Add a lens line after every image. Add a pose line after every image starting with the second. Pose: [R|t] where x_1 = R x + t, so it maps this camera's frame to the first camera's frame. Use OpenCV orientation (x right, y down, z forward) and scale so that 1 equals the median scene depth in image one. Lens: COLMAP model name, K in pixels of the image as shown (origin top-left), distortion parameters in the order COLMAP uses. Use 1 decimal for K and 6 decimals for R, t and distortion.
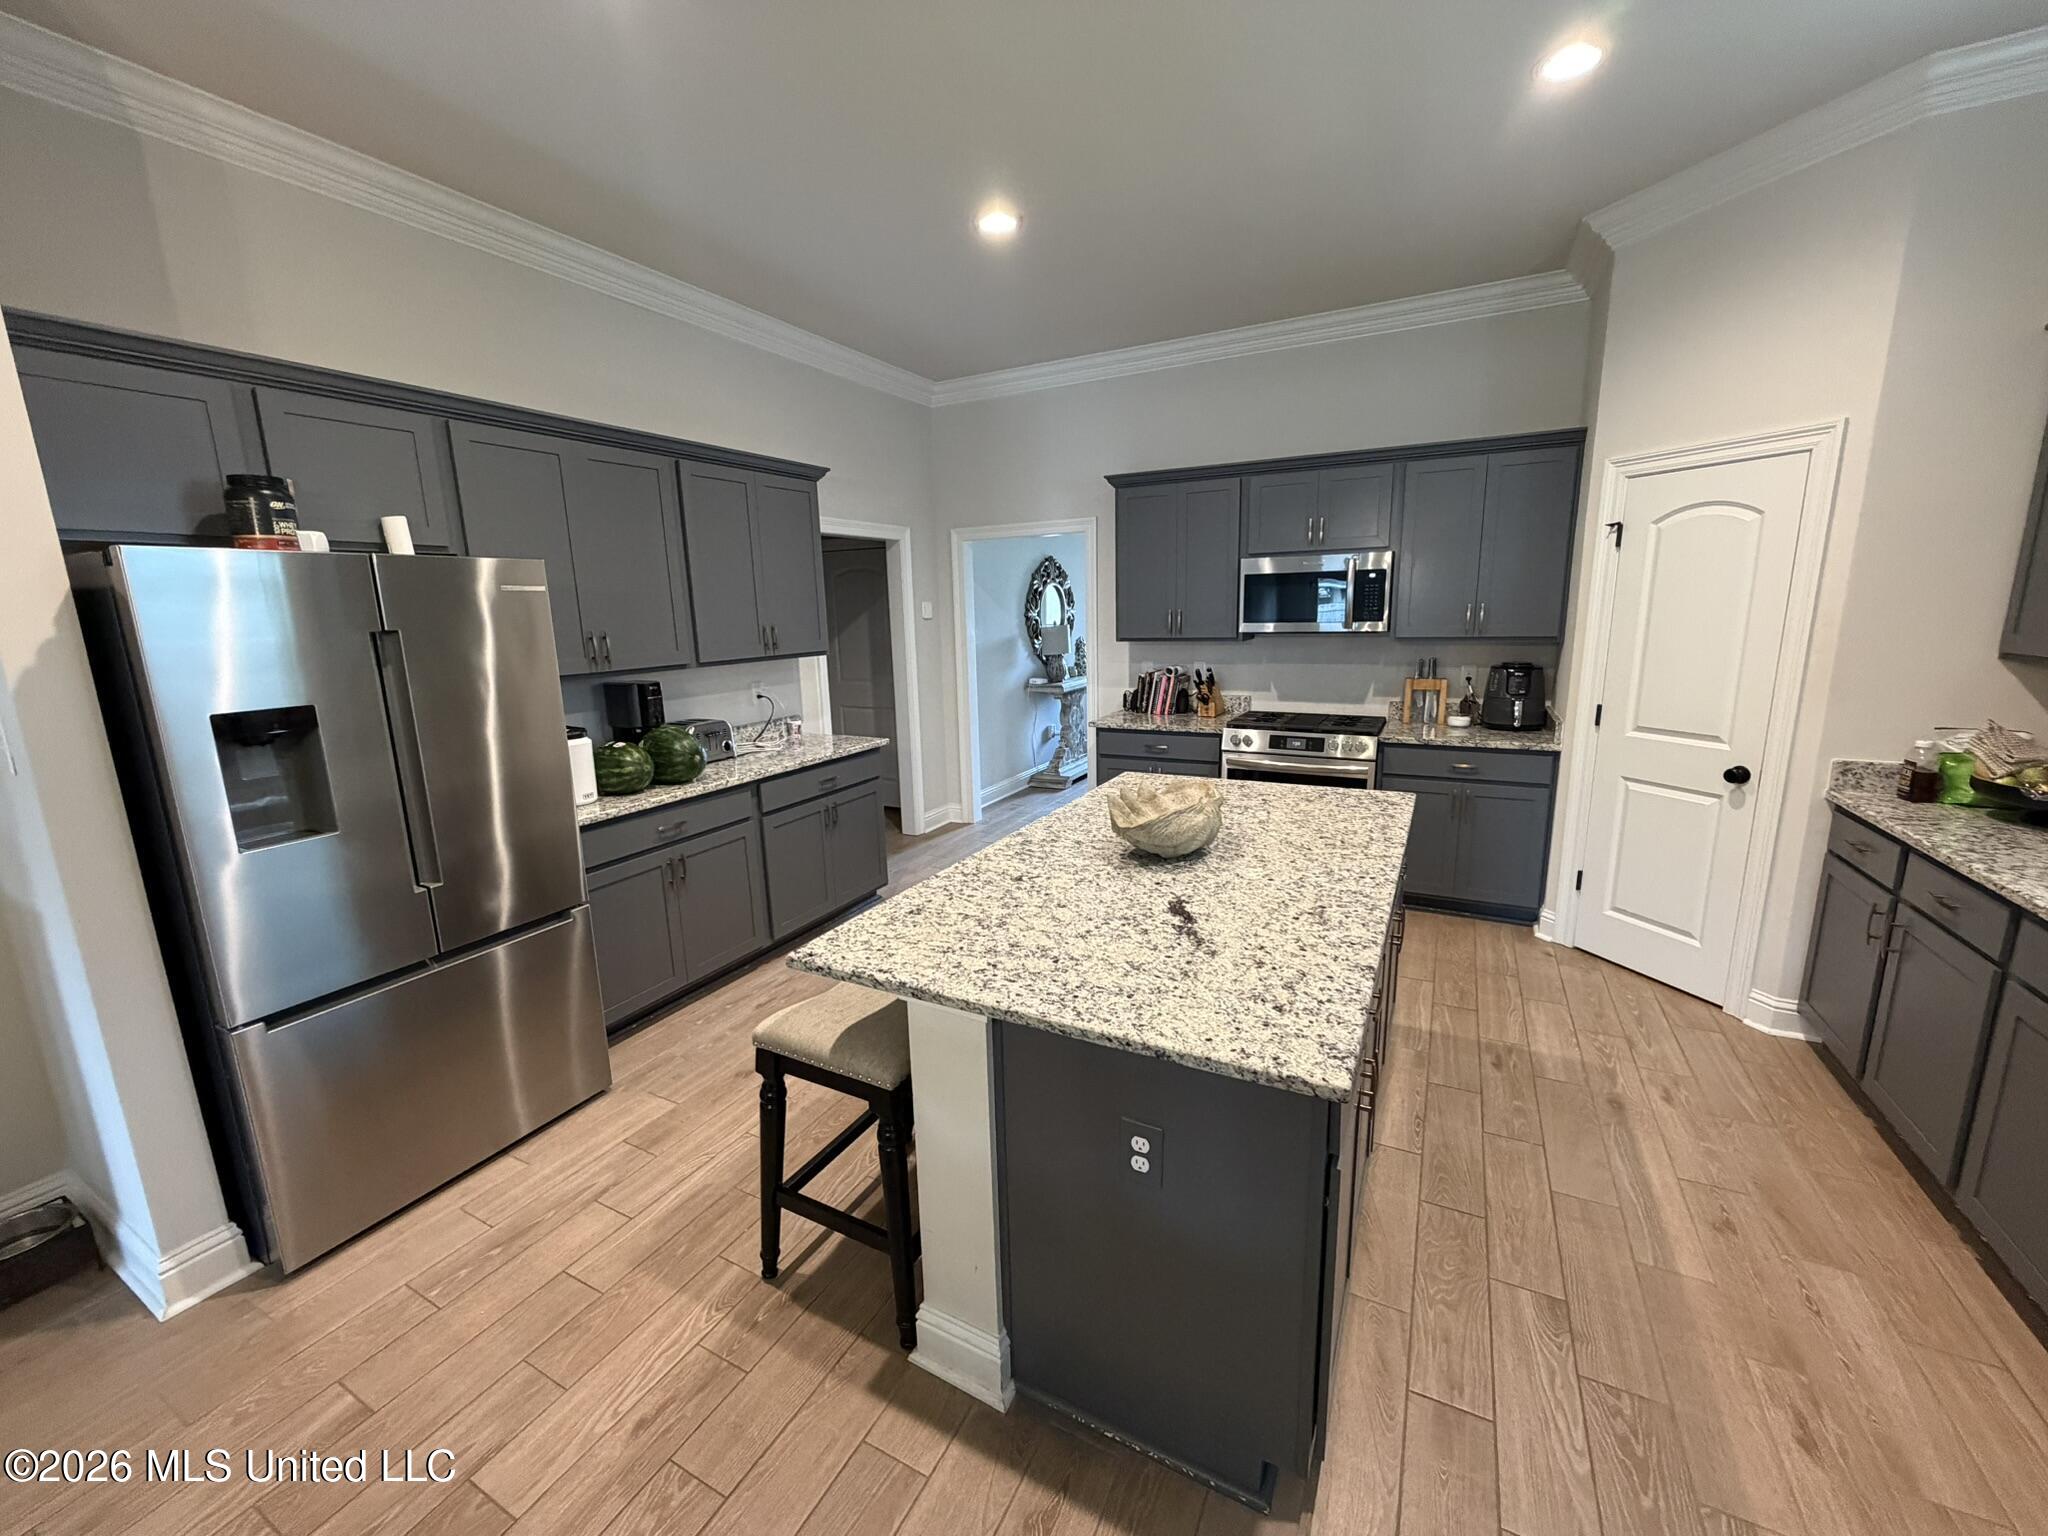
lens RADIAL K [[812.9, 0, 1017.3], [0, 812.9, 757.0], [0, 0, 1]] dist [0.003041, 0.000238]
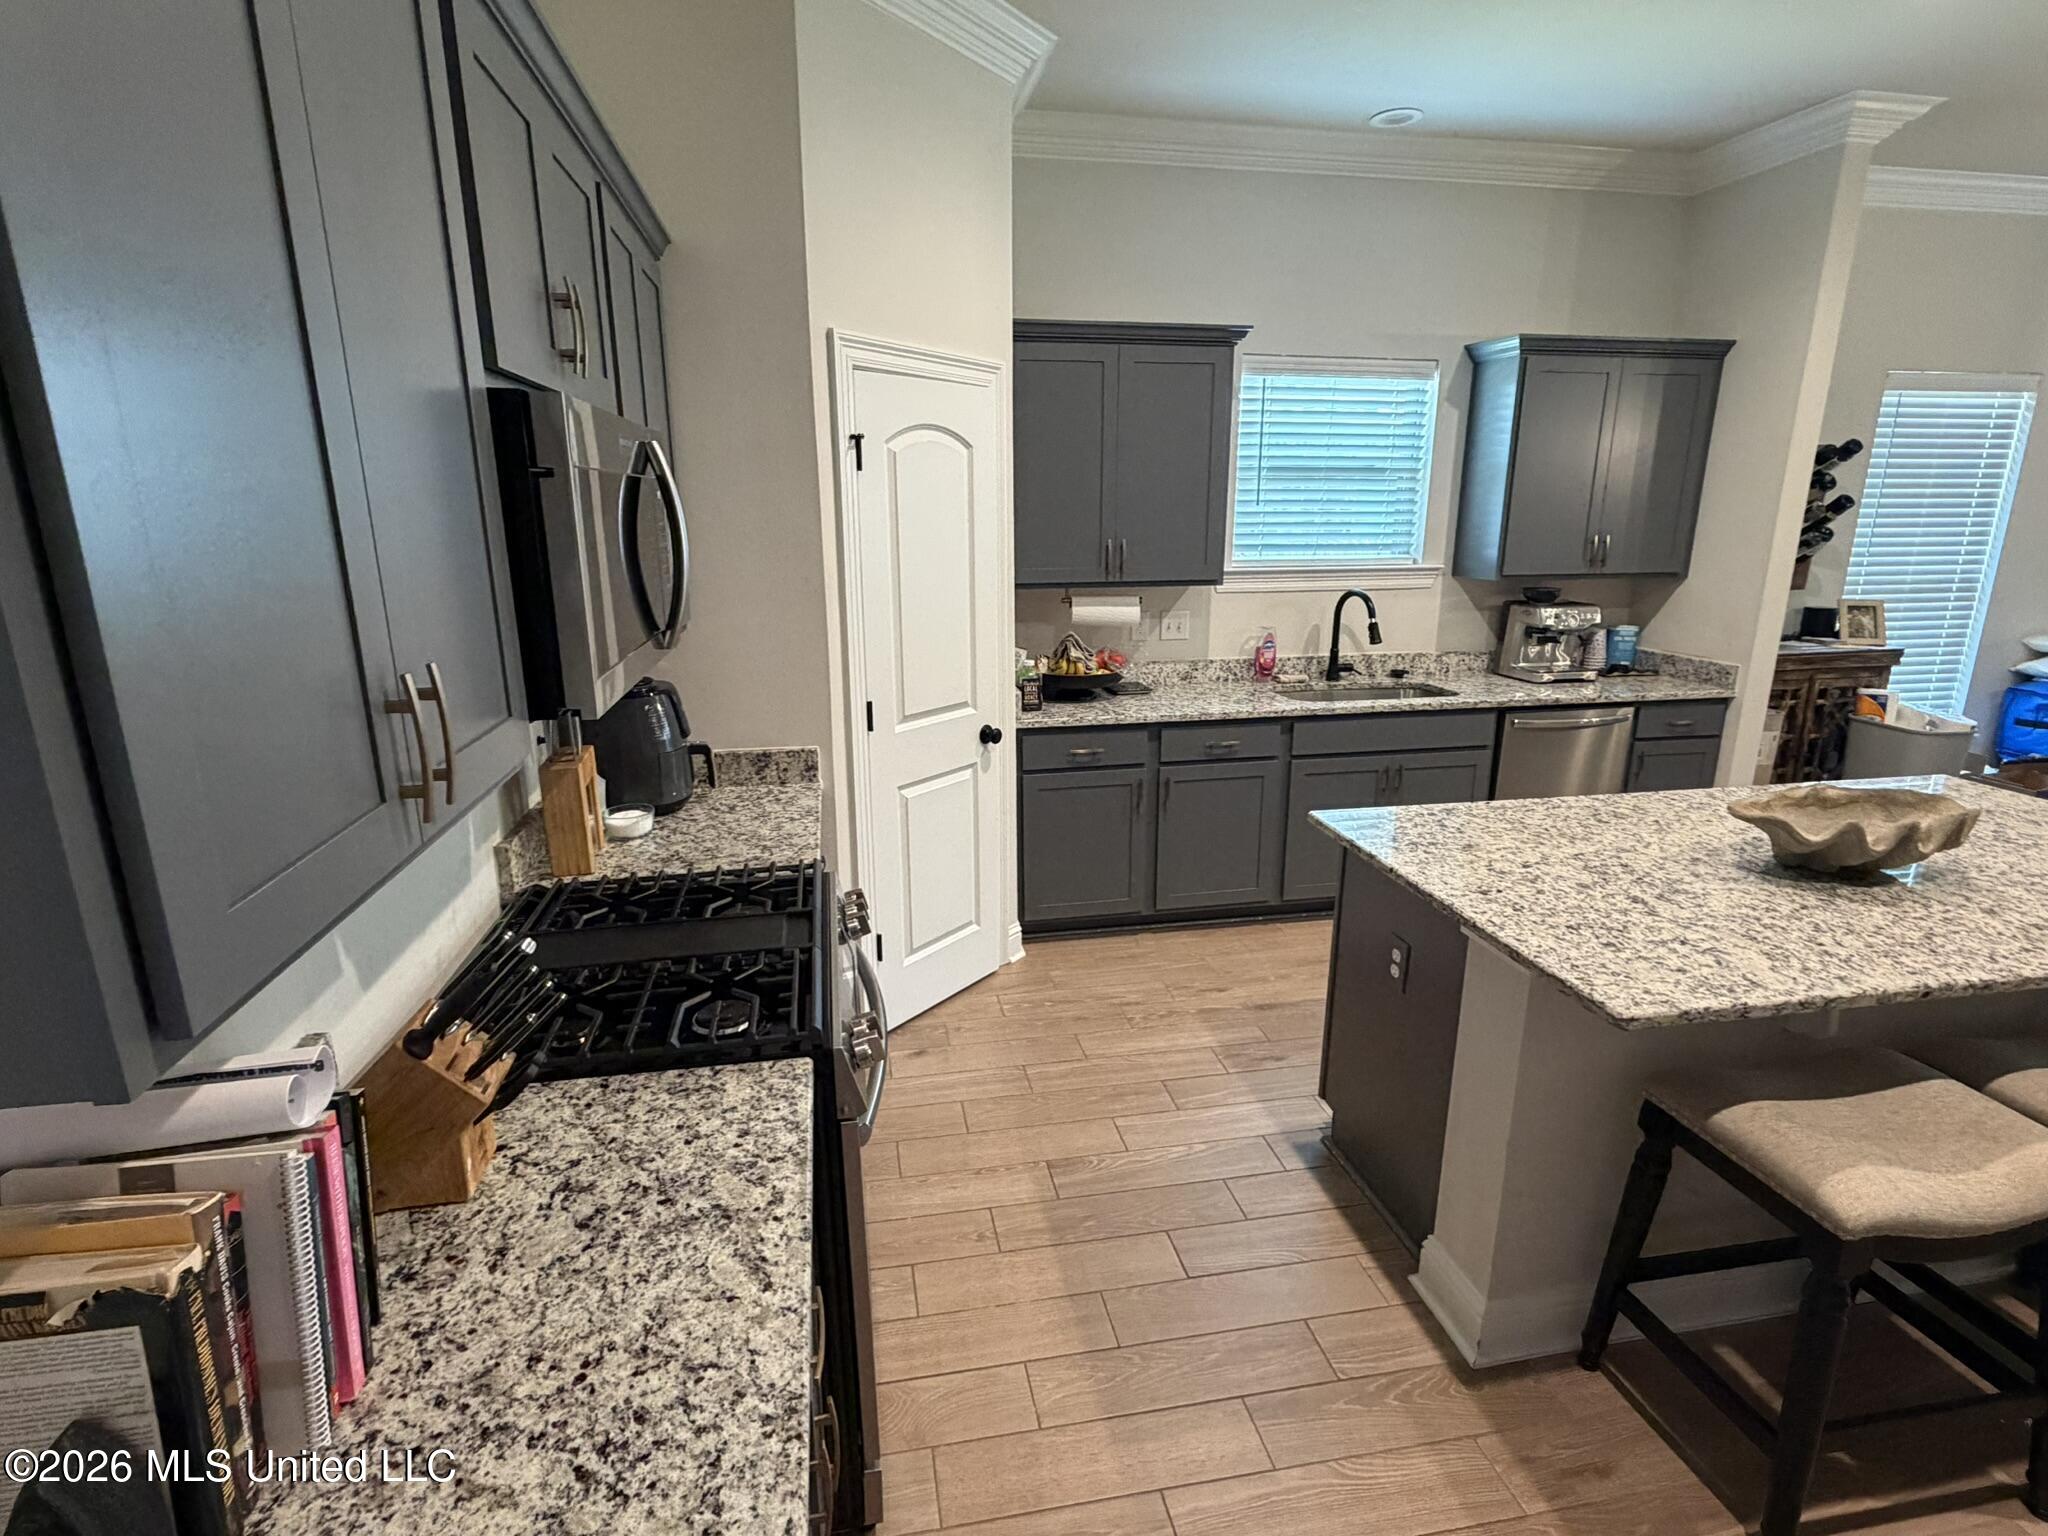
lens RADIAL K [[1016.8, 0, 1017.3], [0, 1016.8, 768.7], [0, 0, 1]] dist [0.004684, 0.000758]
pose [[-0.622918, -0.173966, 0.762699, -0.025508], [0.162430, 0.924949, 0.343635, -0.233740], [-0.765238, 0.337942, -0.547910, 1.134765]]
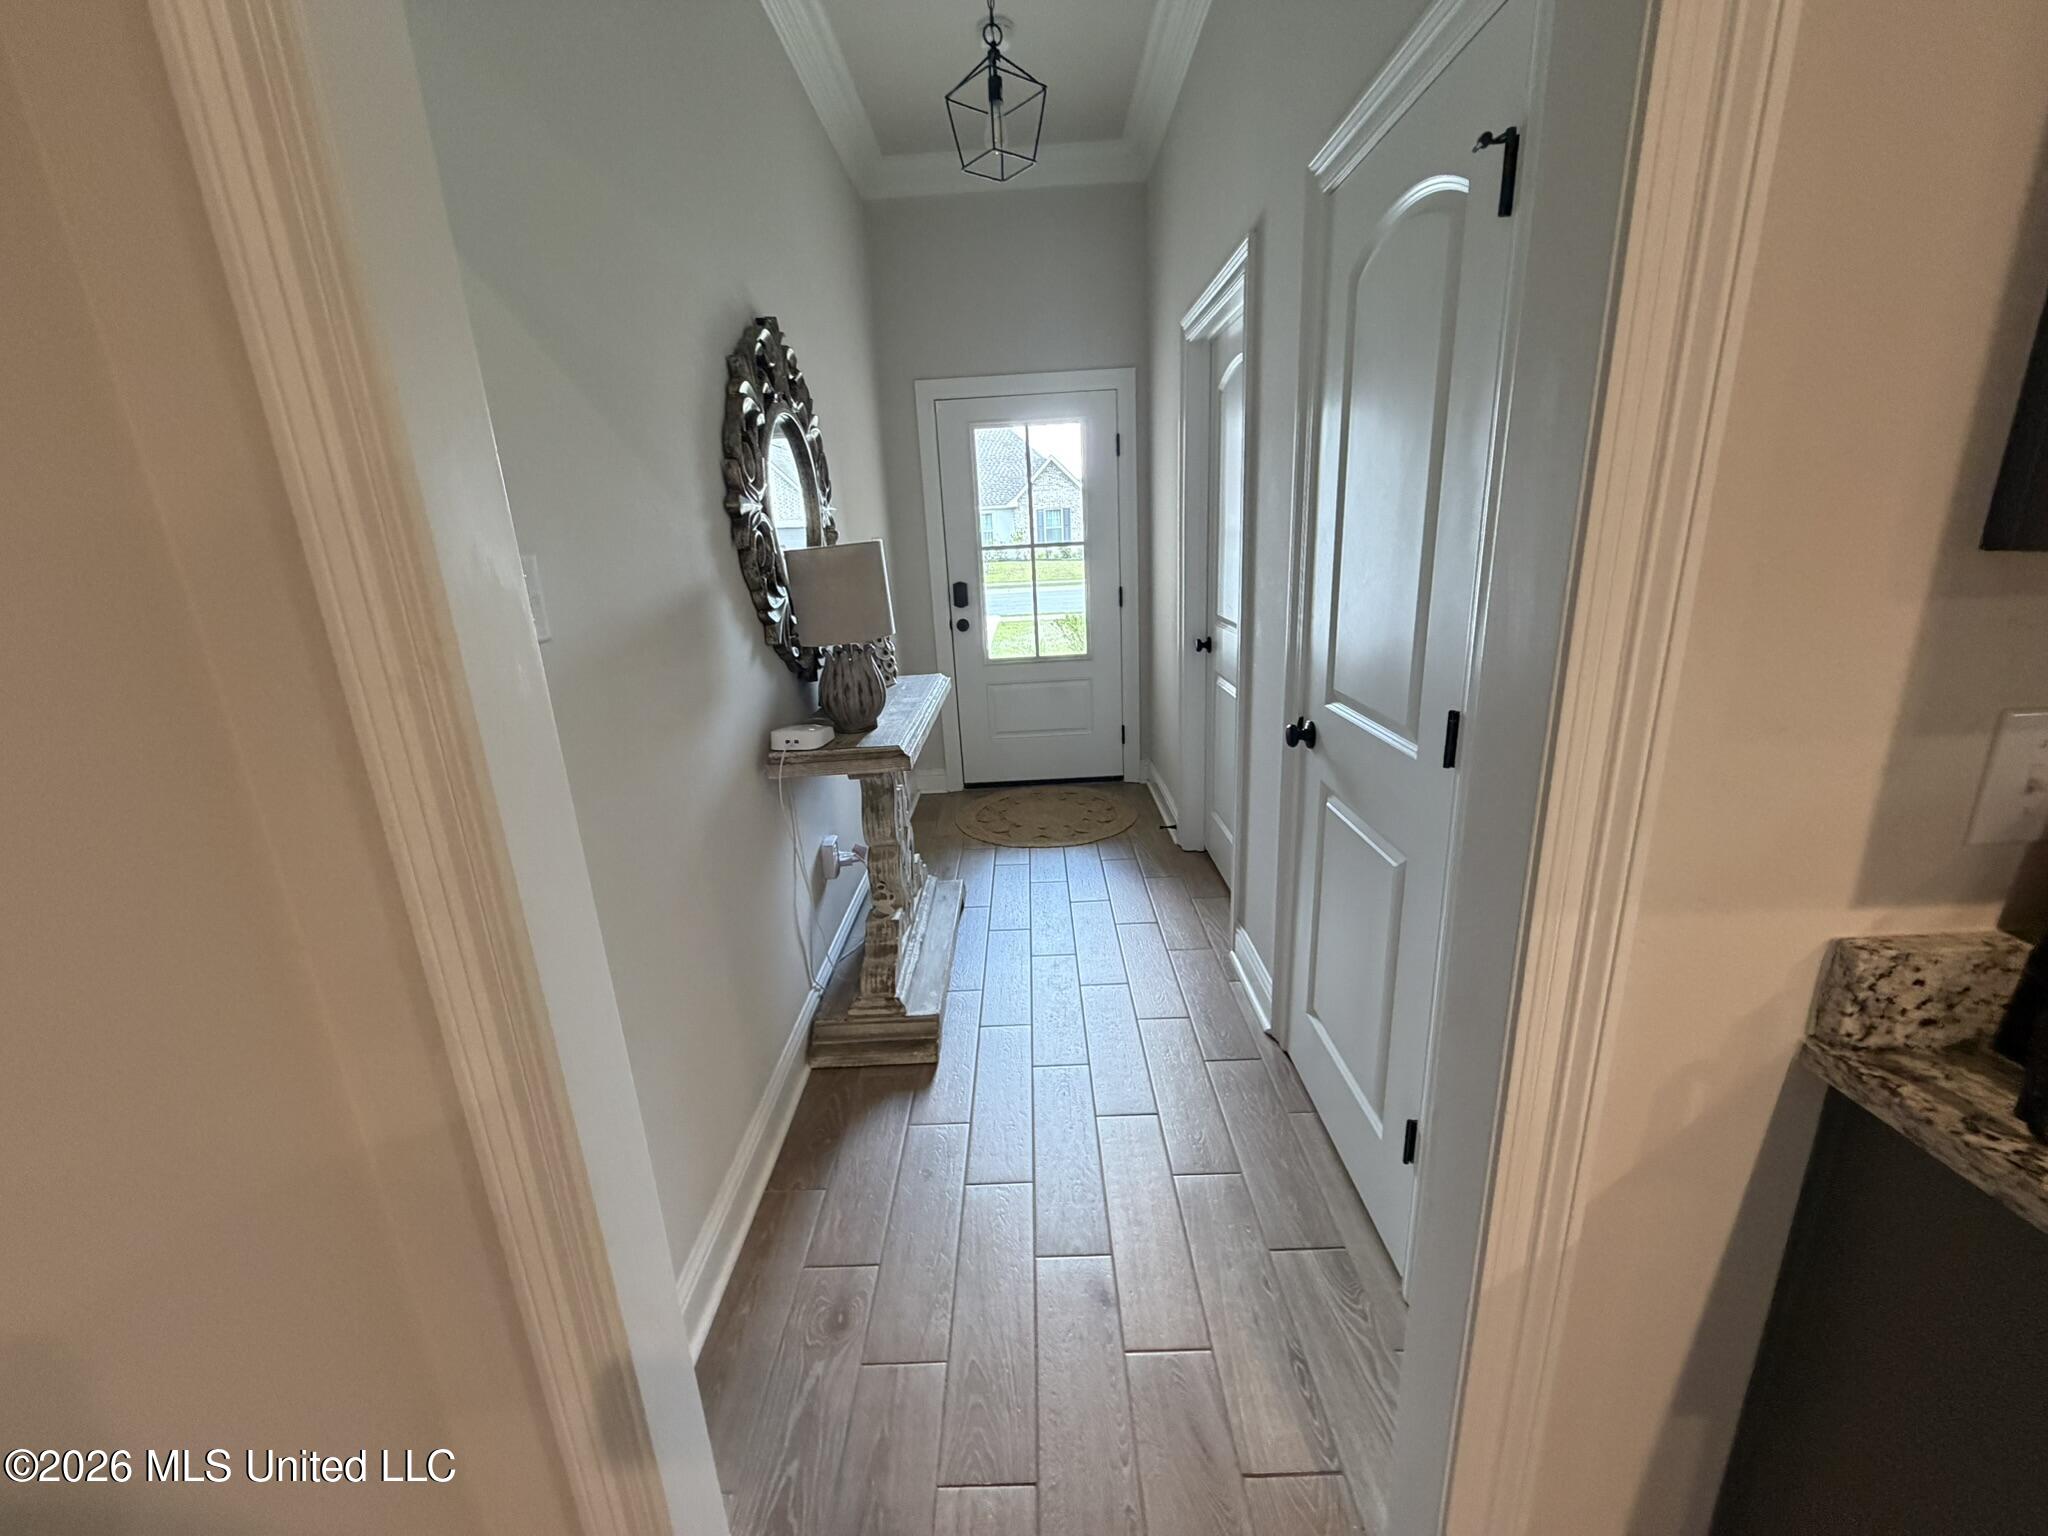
lens RADIAL K [[812.9, 0, 1016.9], [0, 812.9, 762.8], [0, 0, 1]] dist [0.003041, 0.000238]
pose [[0.882324, -0.143307, 0.448294, -0.038731], [0.110608, 0.988976, 0.098451, -0.103096], [-0.457461, -0.037281, 0.888448, 0.693323]]
